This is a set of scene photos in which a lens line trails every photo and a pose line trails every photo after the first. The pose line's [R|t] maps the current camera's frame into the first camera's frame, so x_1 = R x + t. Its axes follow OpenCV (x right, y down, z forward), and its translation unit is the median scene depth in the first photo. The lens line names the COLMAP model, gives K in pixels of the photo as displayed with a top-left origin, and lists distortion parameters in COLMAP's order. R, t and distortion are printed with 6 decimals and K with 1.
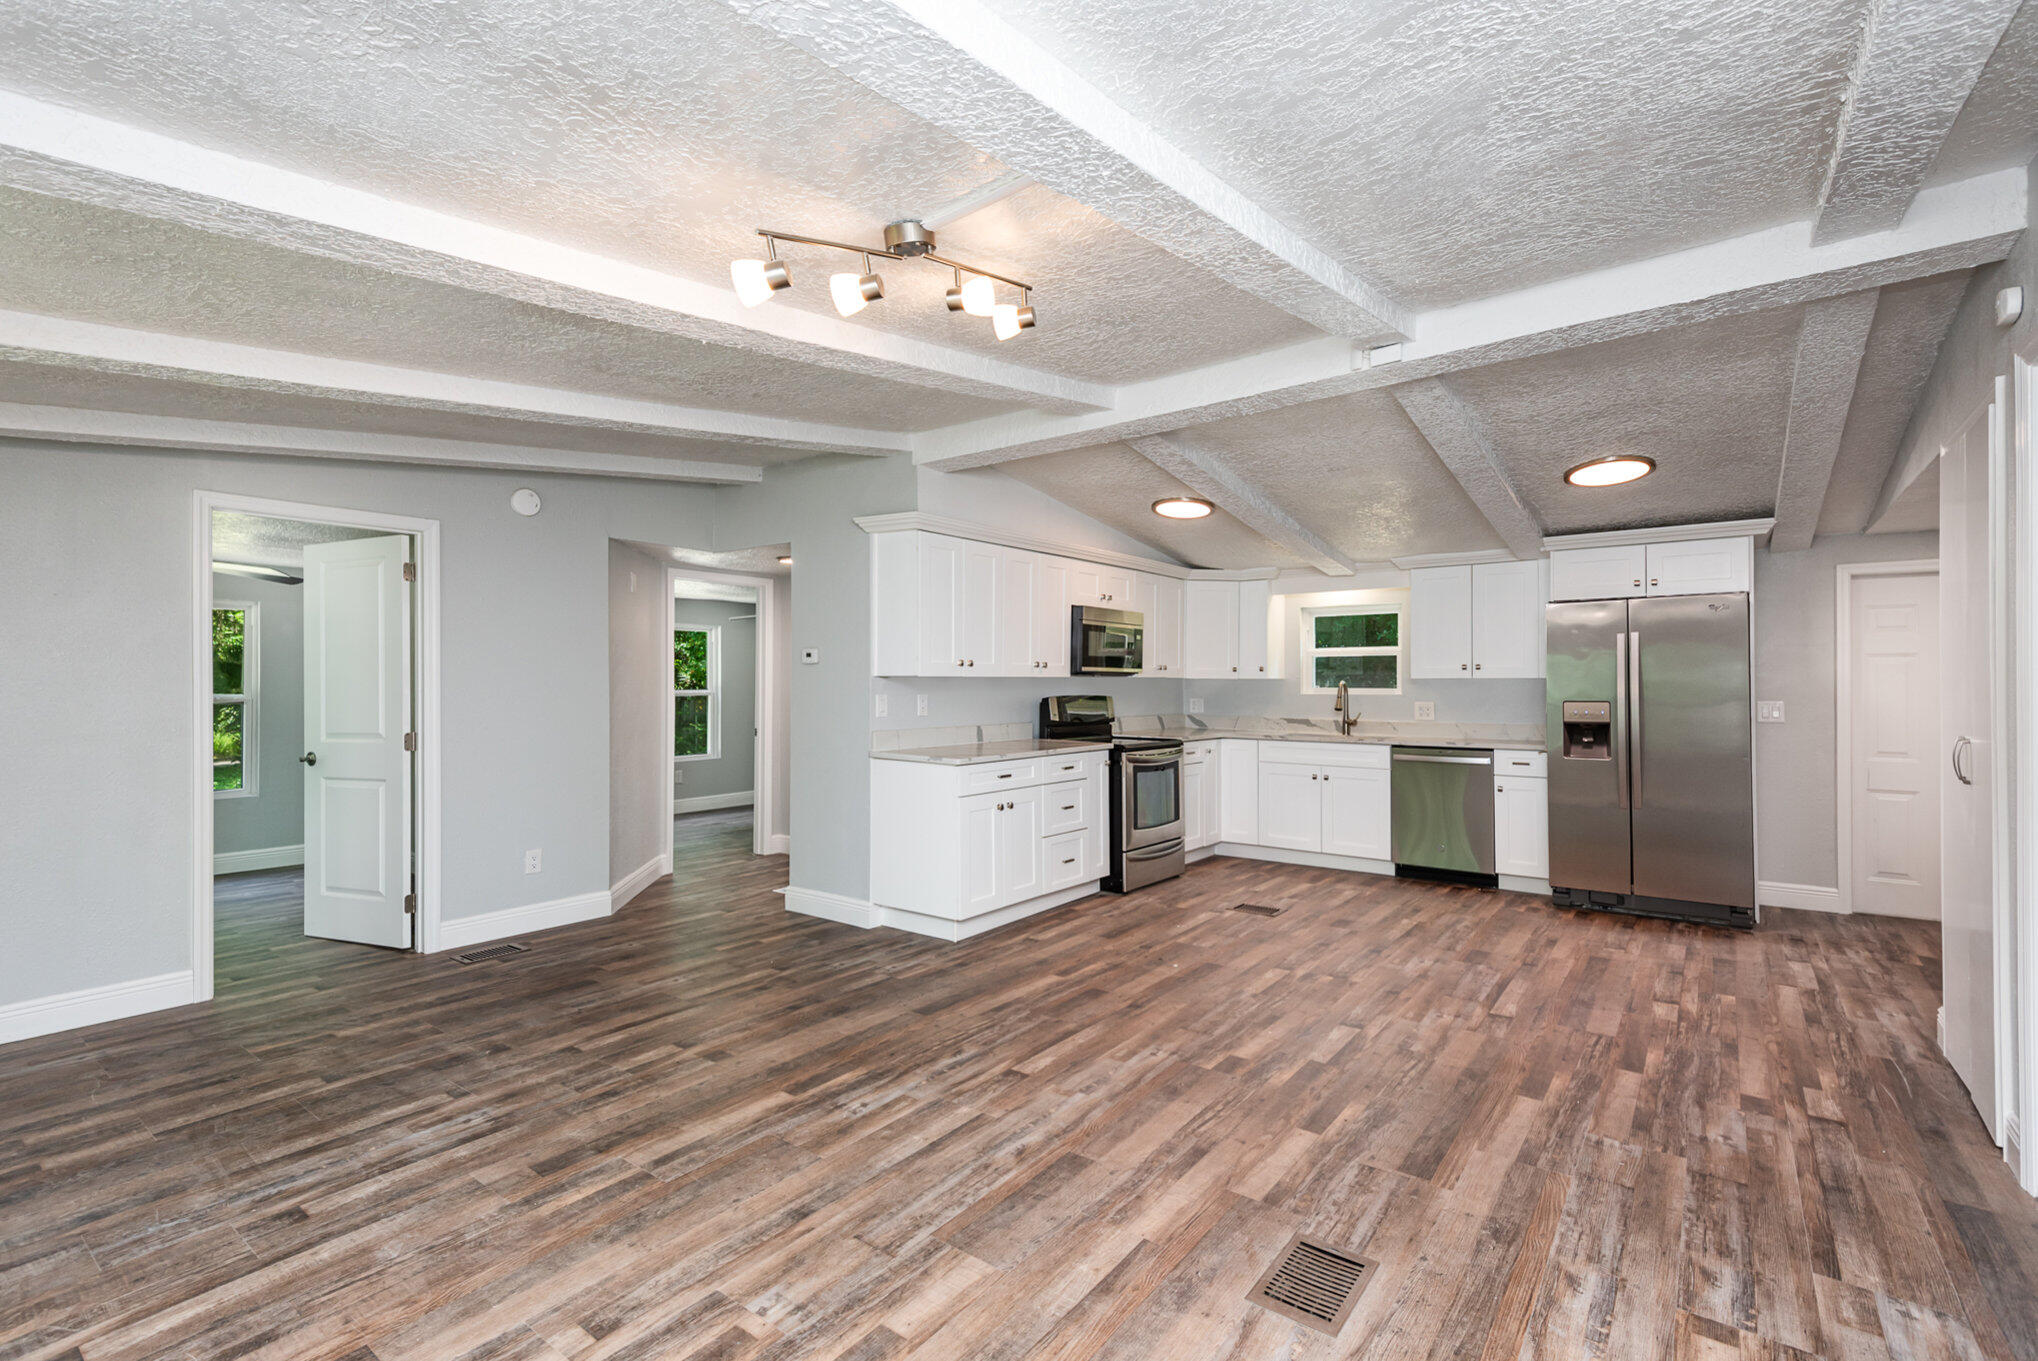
lens RADIAL K [[915.5, 0, 1019.0], [0, 915.5, 680.5], [0, 0, 1]] dist [0.038630, -0.020453]
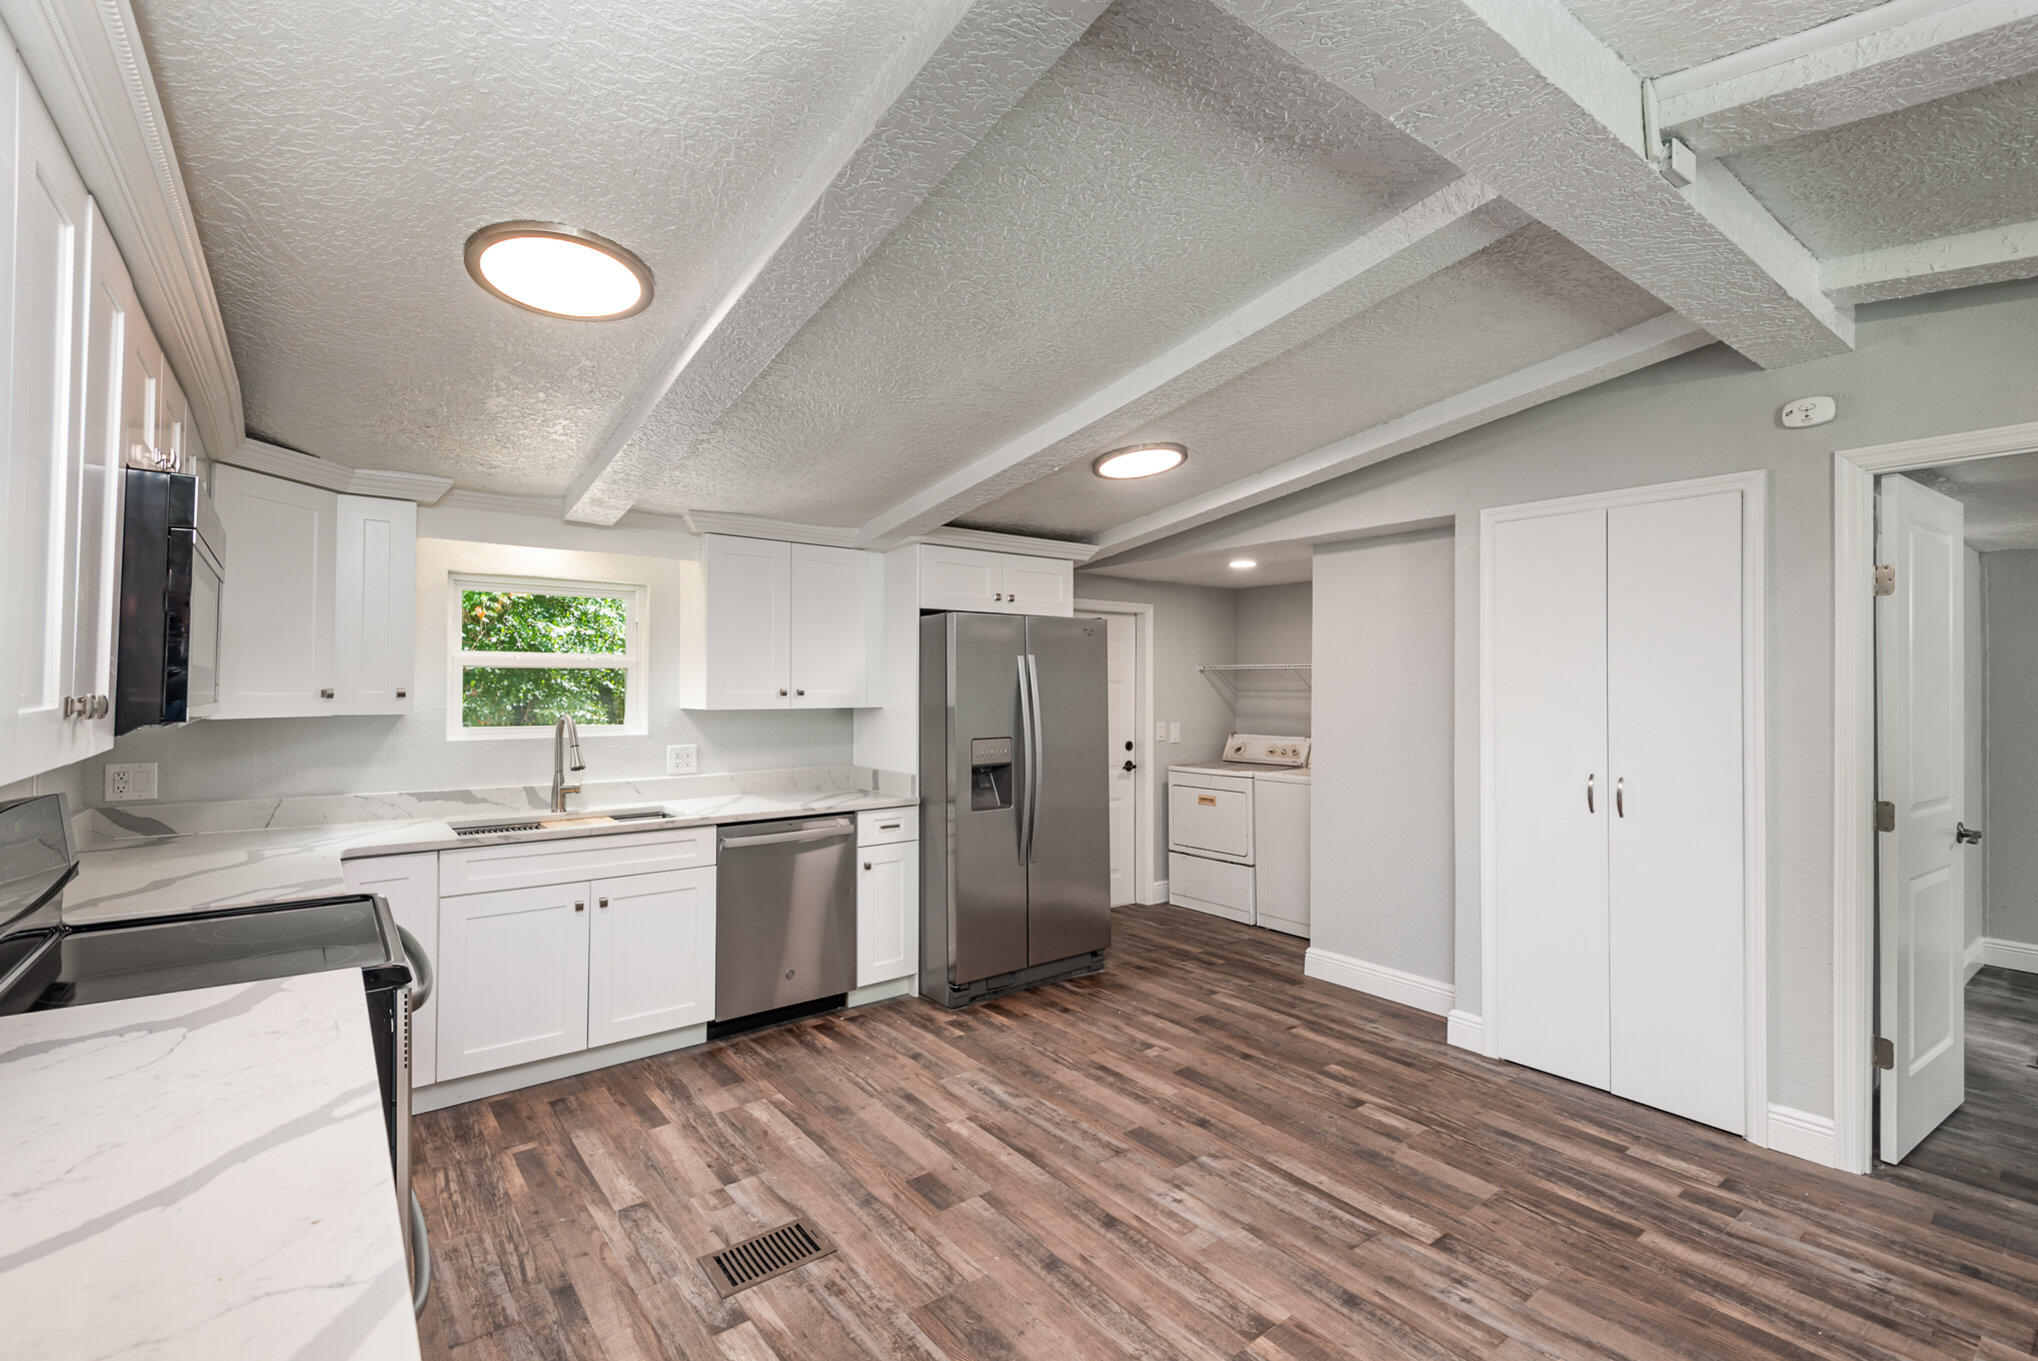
lens RADIAL K [[915.5, 0, 1019.0], [0, 915.5, 680.5], [0, 0, 1]] dist [0.038630, -0.020453]
pose [[0.259738, 0.004389, 0.965669, -0.142578], [-0.004505, 0.999984, -0.003334, -0.025229], [-0.965669, -0.003484, 0.259754, 0.784224]]
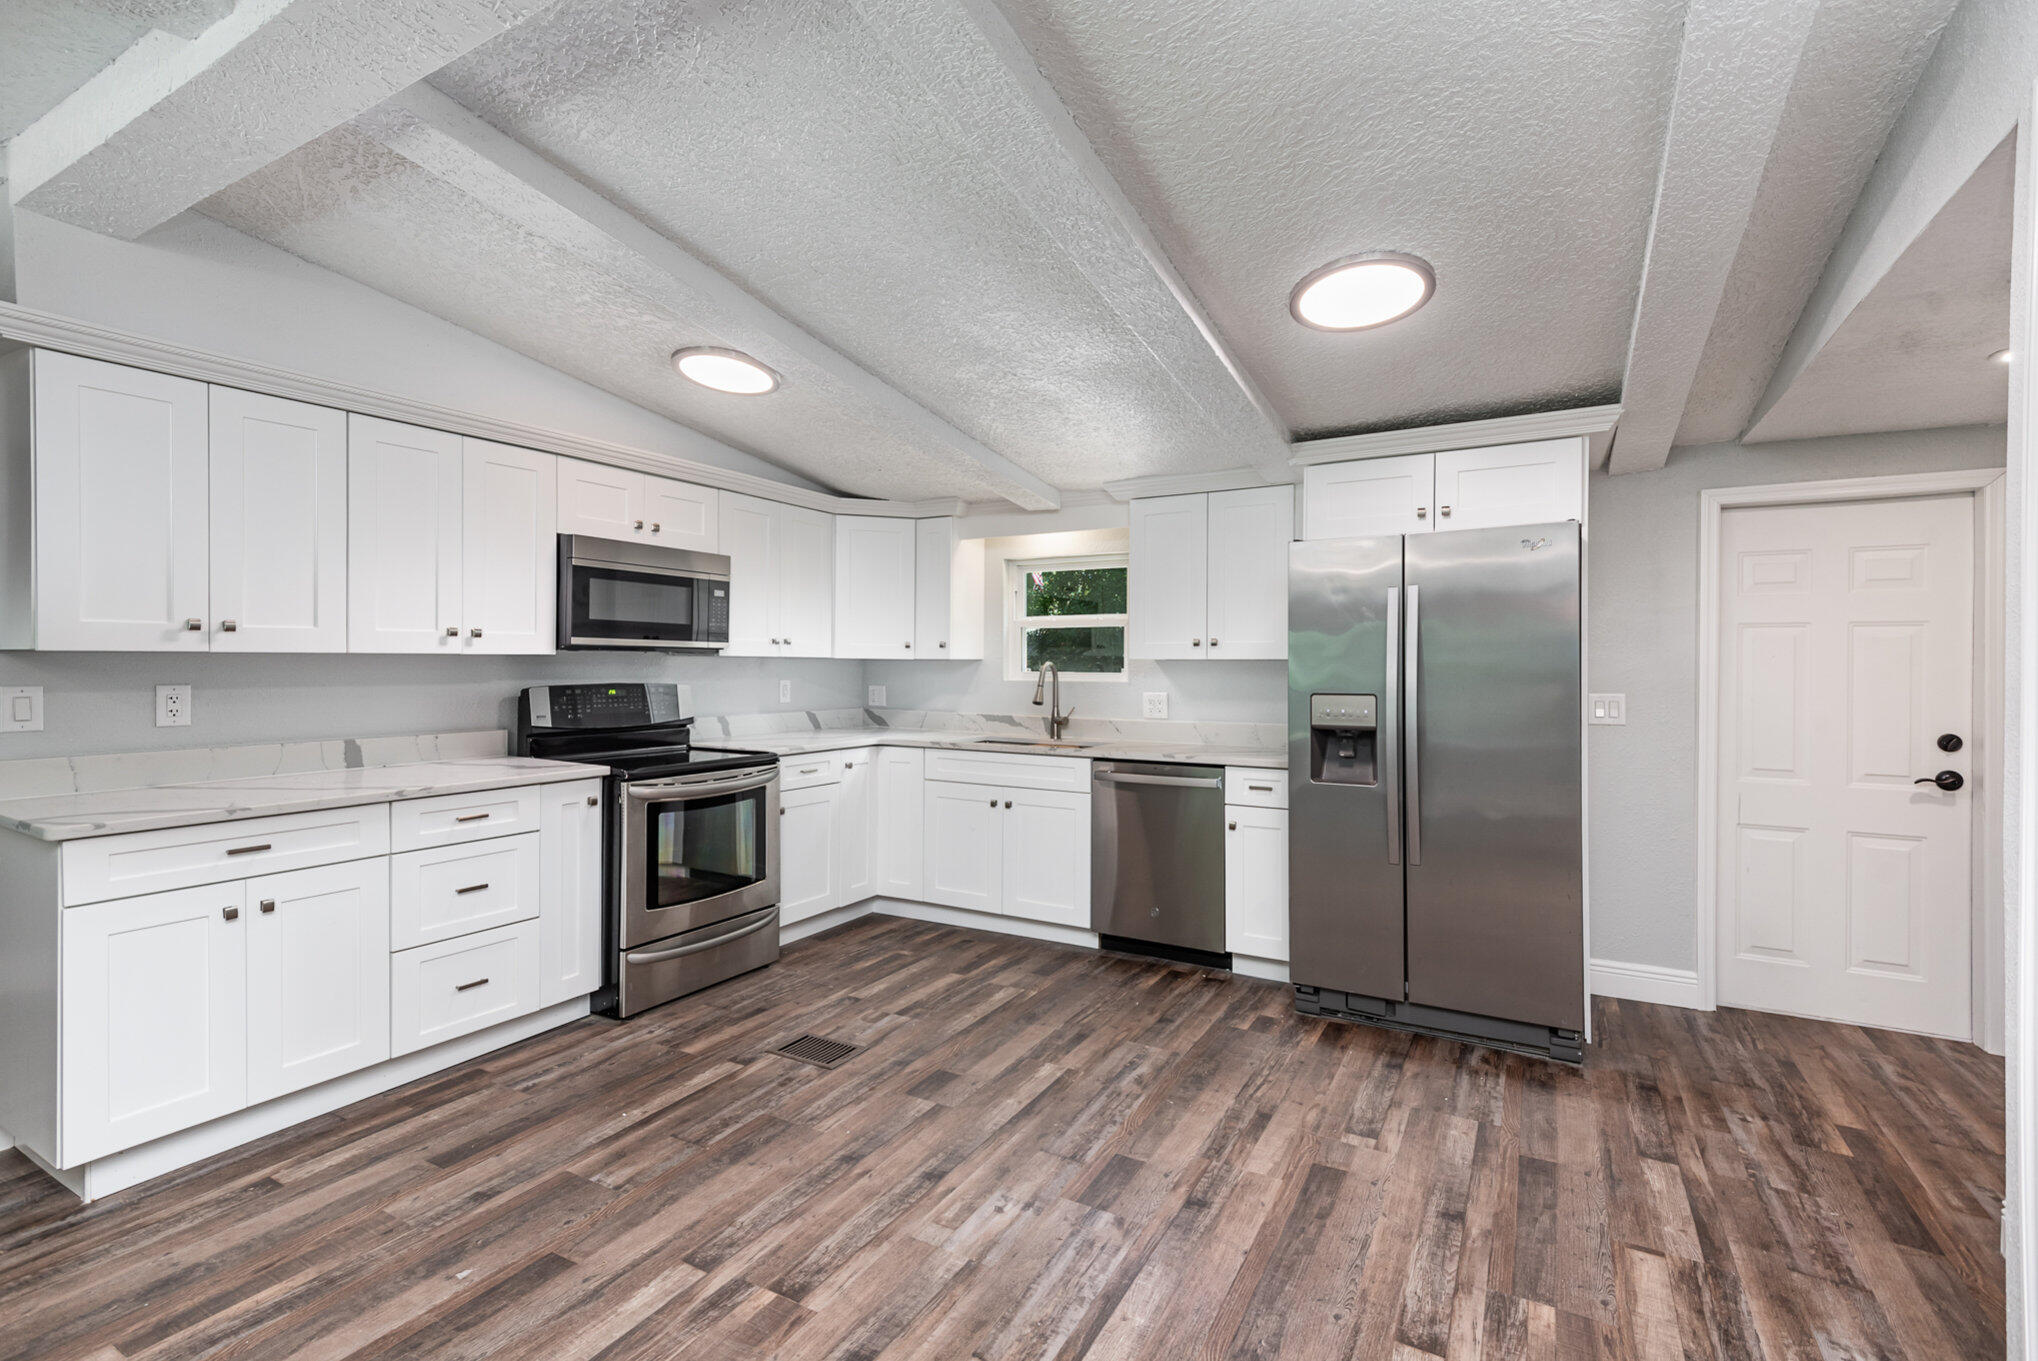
lens RADIAL K [[915.5, 0, 1019.0], [0, 915.5, 680.5], [0, 0, 1]] dist [0.038630, -0.020453]
pose [[0.991533, -0.000757, 0.129856, 0.315717], [-0.001846, 0.999800, 0.019926, 0.001163], [-0.129845, -0.019997, 0.991333, 0.412599]]
